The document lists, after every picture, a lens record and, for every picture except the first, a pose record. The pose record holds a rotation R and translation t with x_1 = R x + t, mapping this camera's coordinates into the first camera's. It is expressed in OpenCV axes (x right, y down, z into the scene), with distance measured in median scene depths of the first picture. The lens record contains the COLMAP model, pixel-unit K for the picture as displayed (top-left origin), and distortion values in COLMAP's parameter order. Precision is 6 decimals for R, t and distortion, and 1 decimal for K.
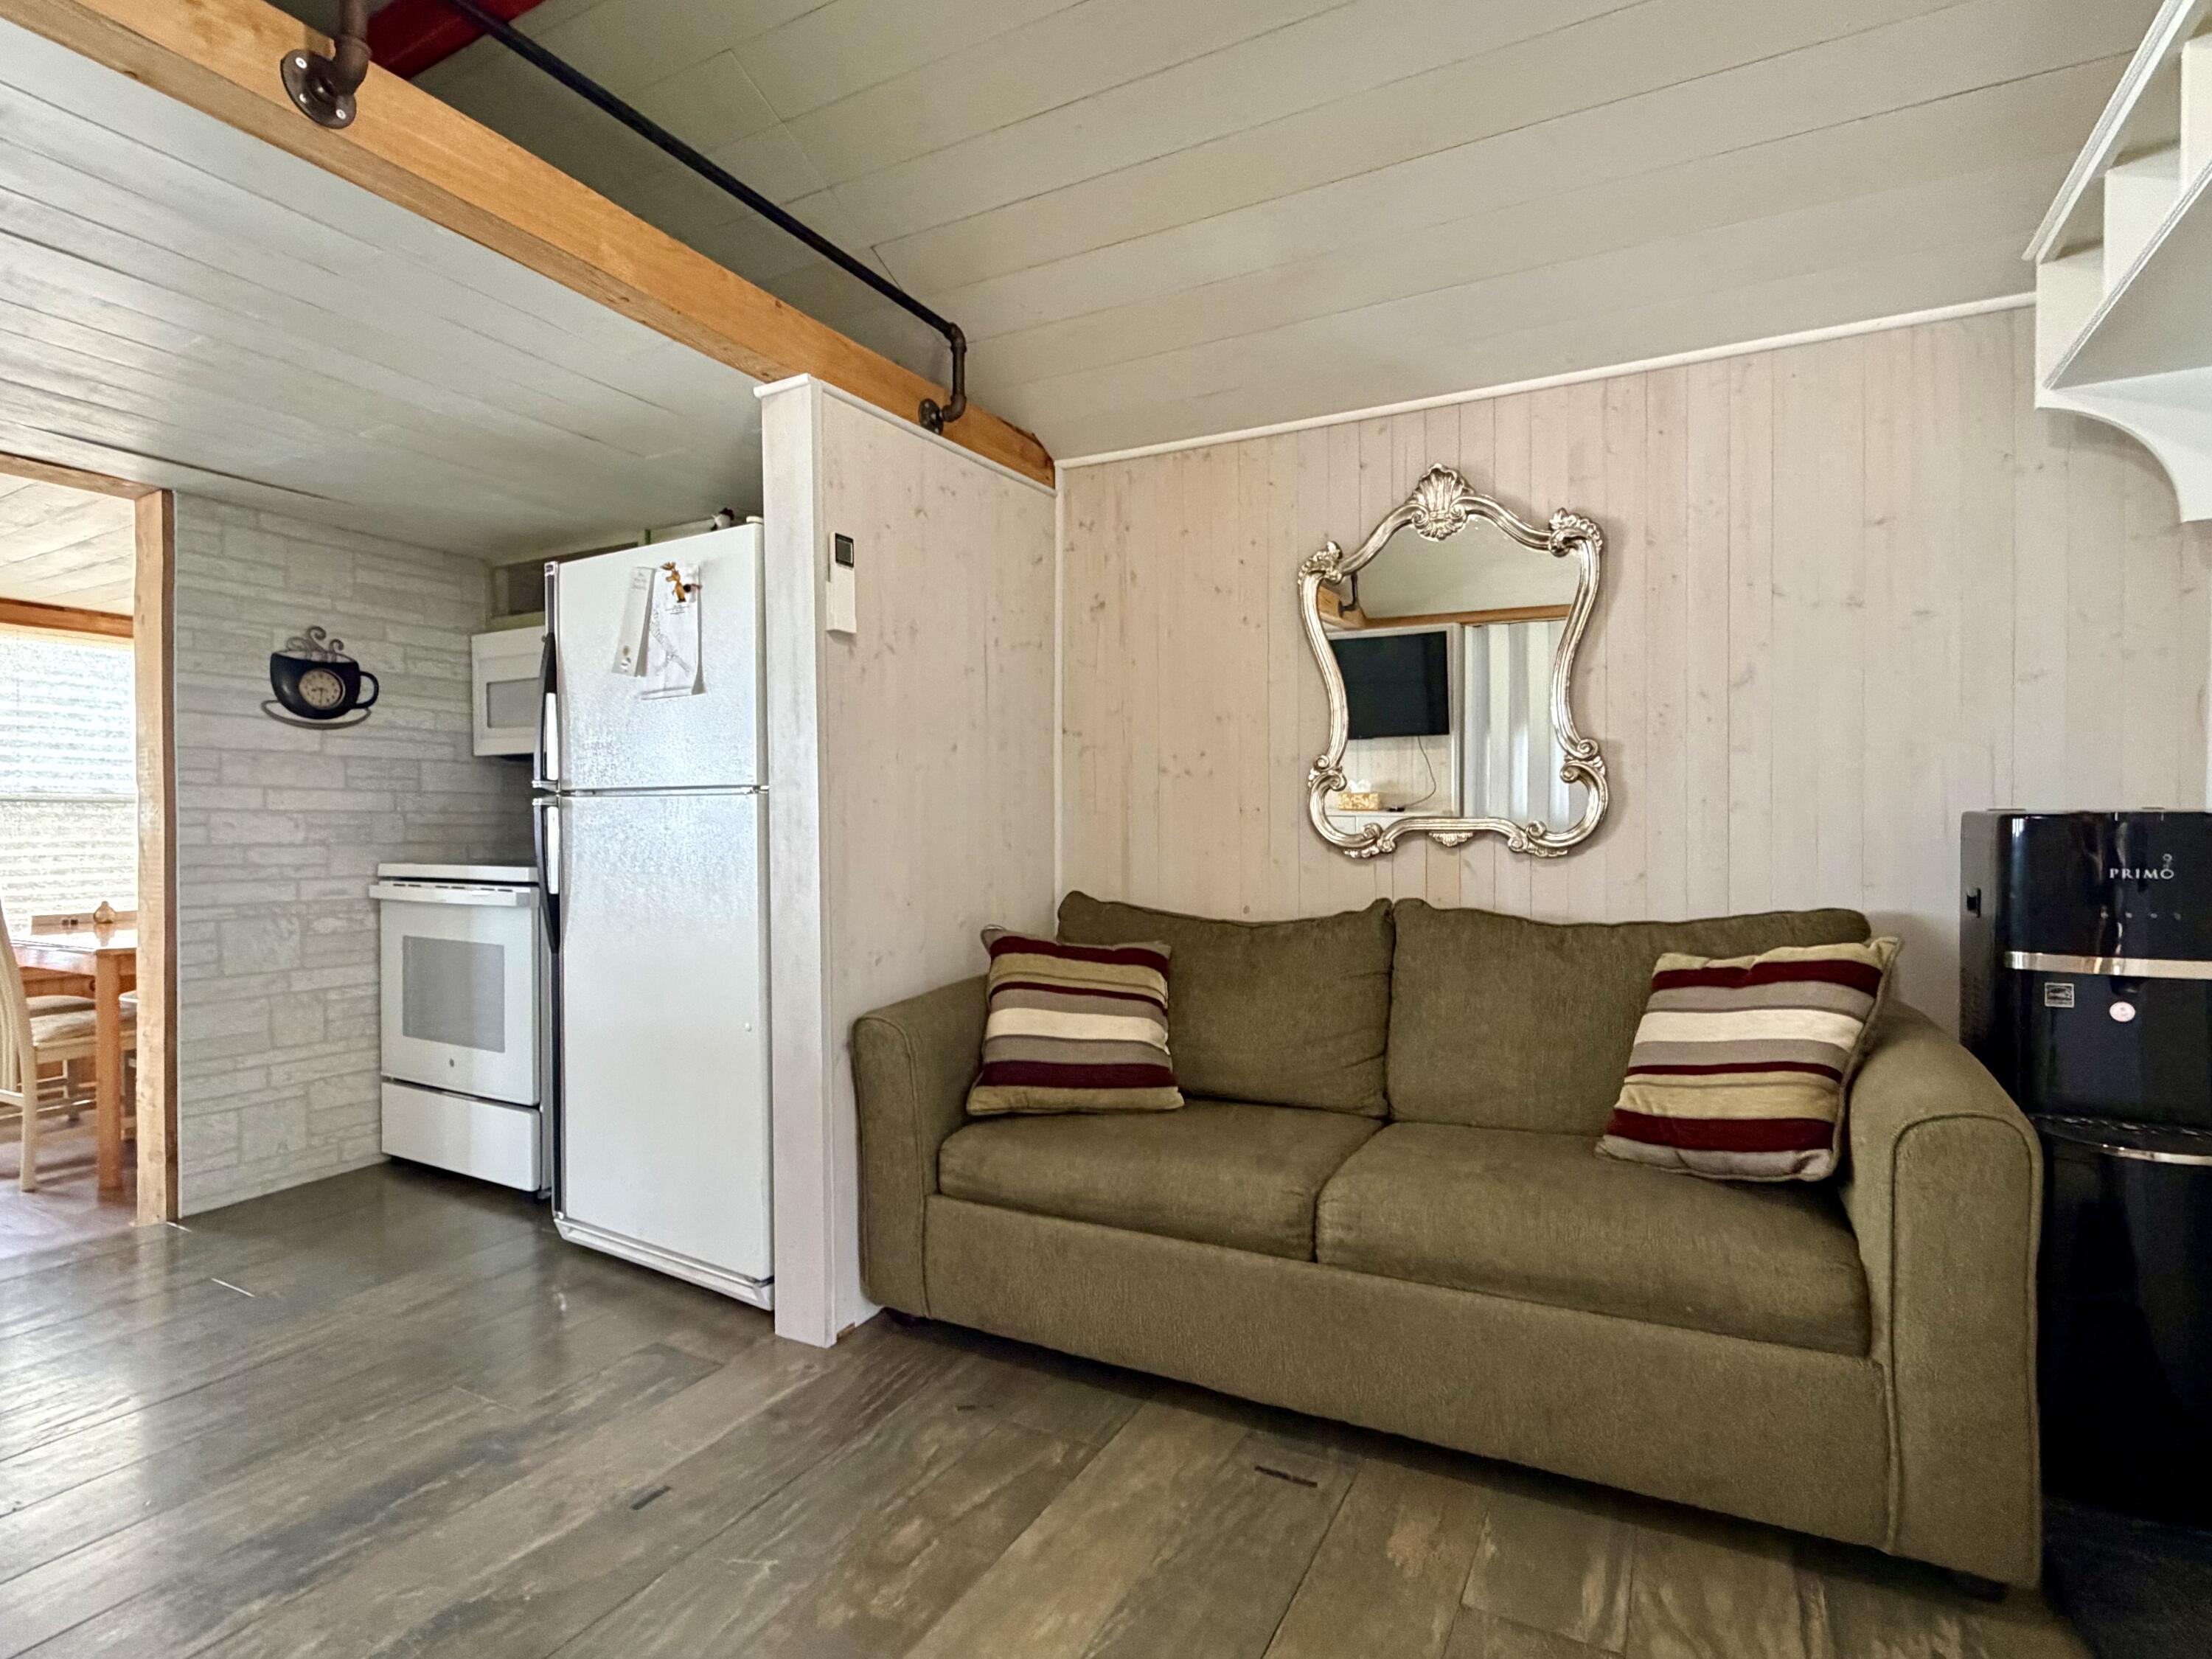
lens RADIAL K [[1097.8, 0, 1106.0], [0, 1097.8, 829.5], [0, 0, 1]] dist [0.002375, -0.000343]
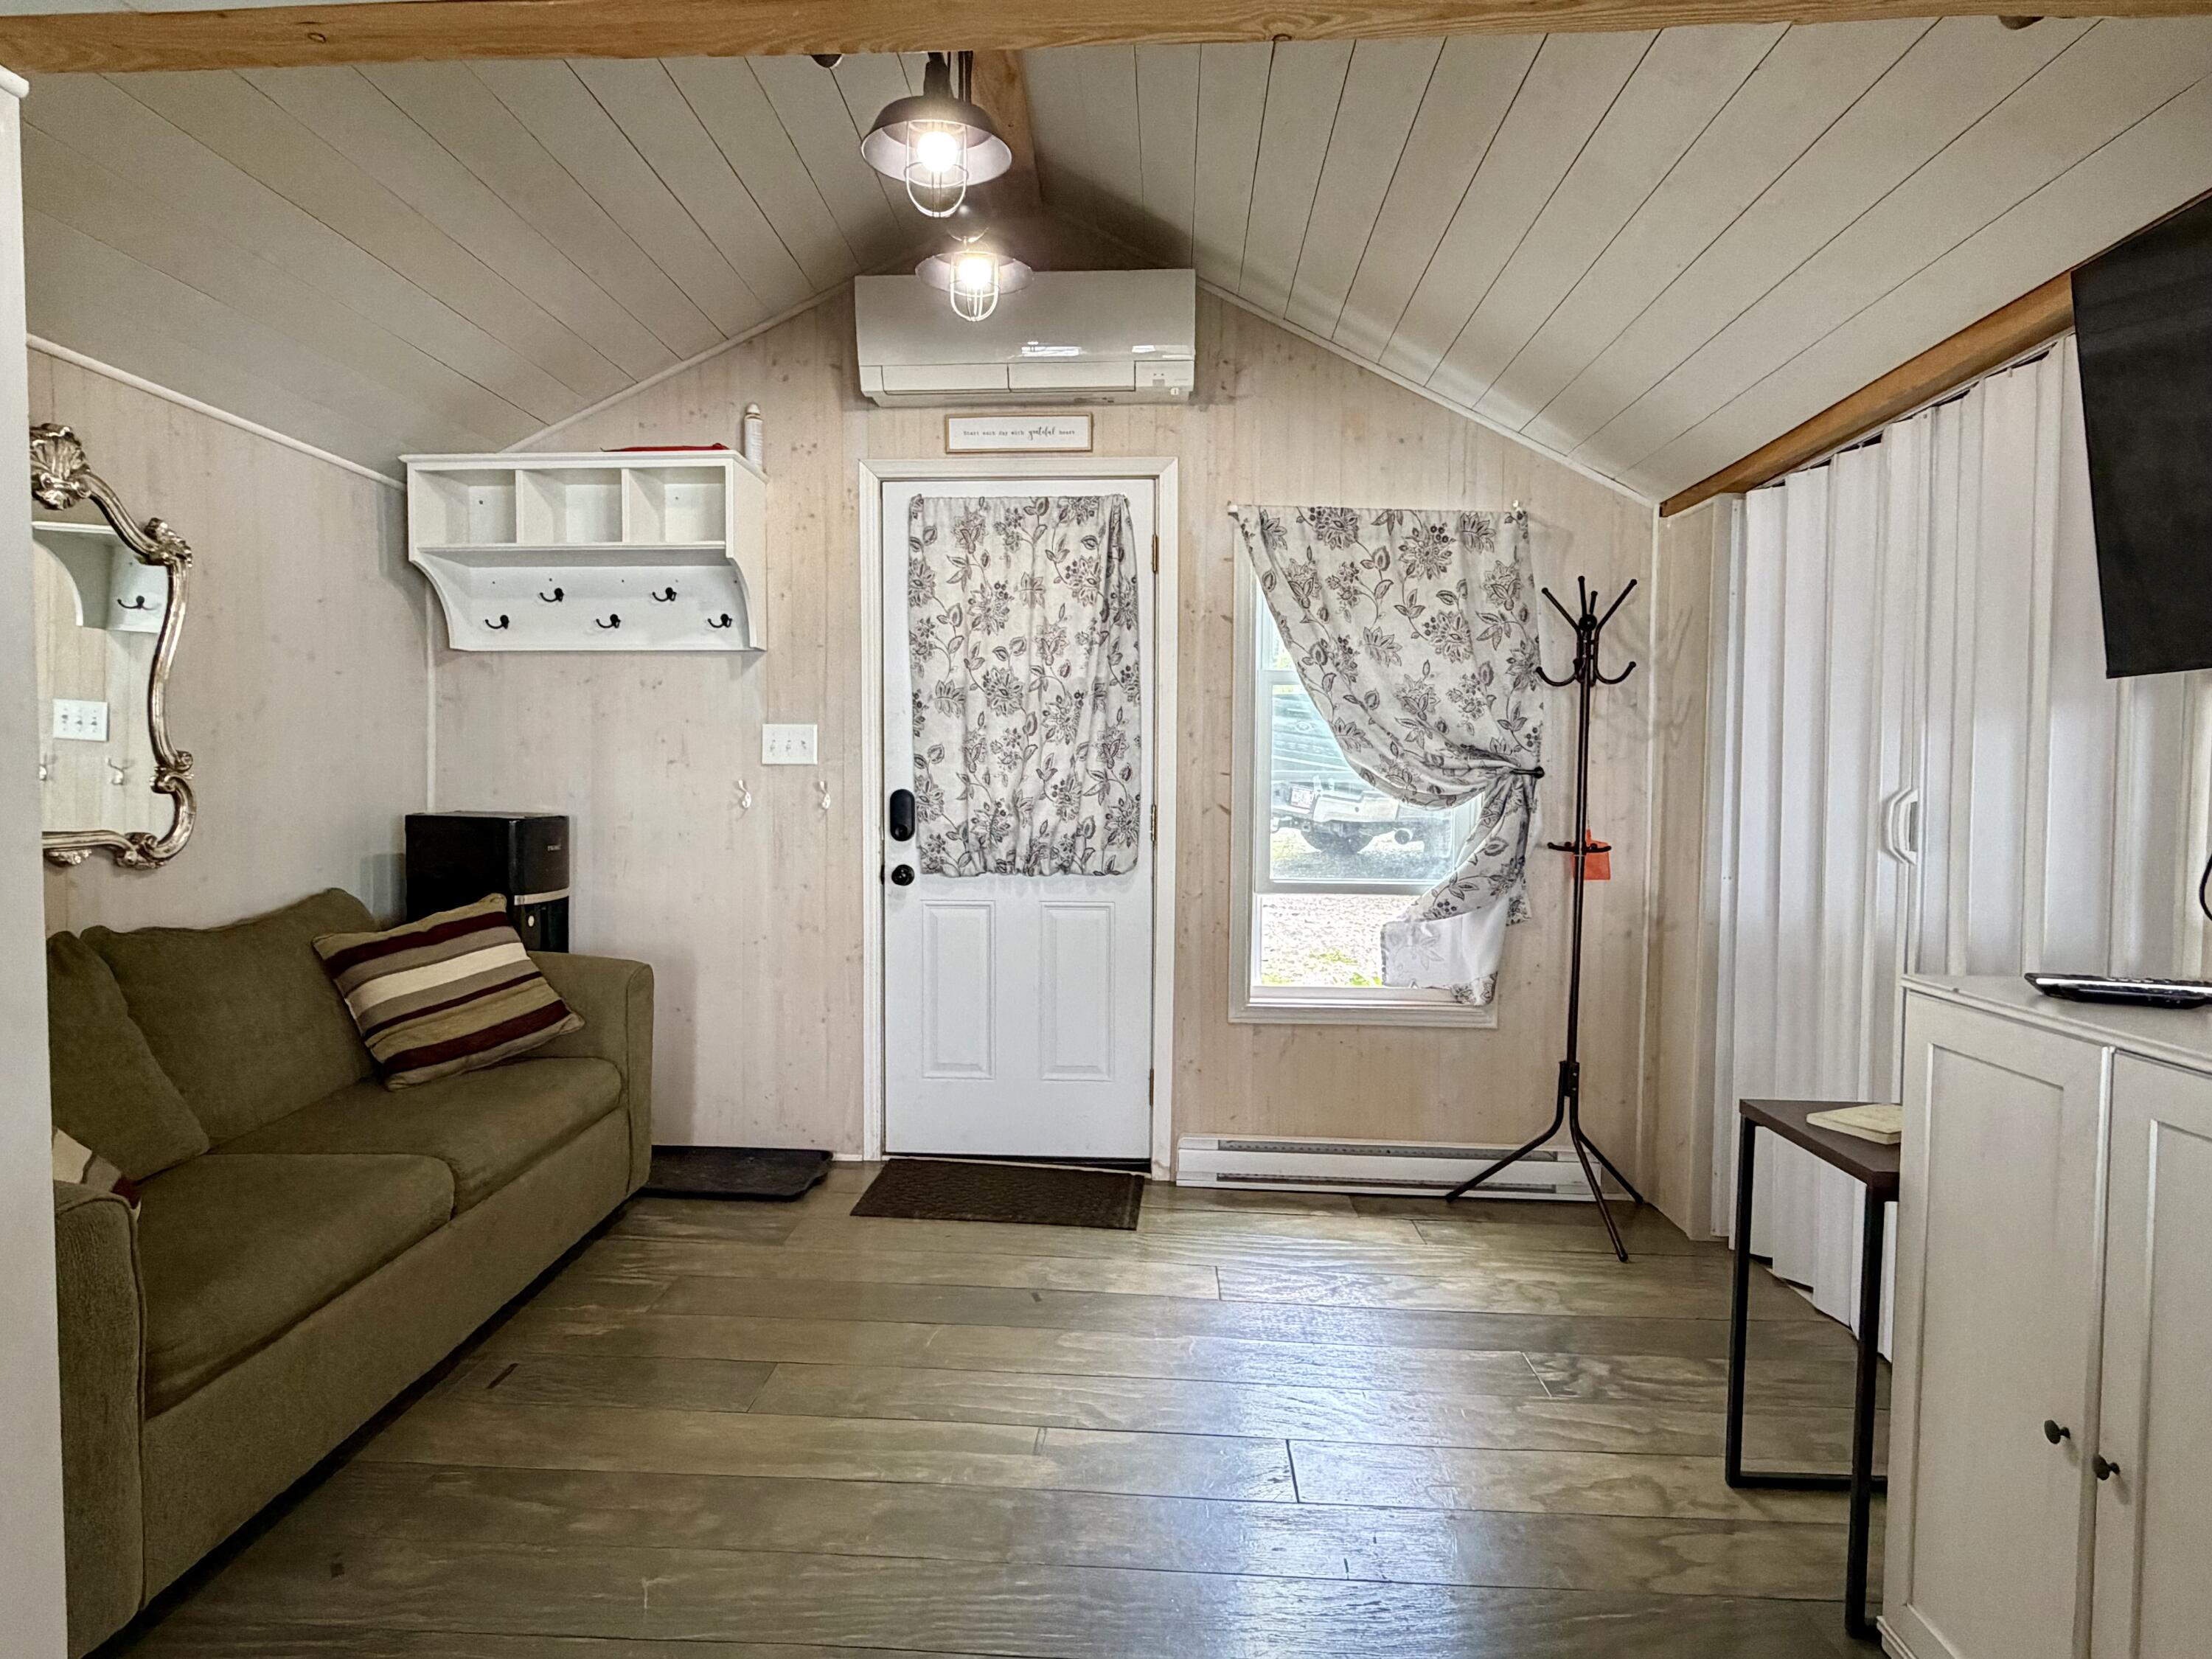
lens RADIAL K [[1255.9, 0, 1088.2], [0, 1255.9, 840.3], [0, 0, 1]] dist [0.001630, -0.000203]
pose [[-0.423396, -0.051466, 0.904482, -1.288123], [-0.005347, 0.998510, 0.054313, -0.086090], [-0.905929, 0.018160, -0.423040, 0.939557]]
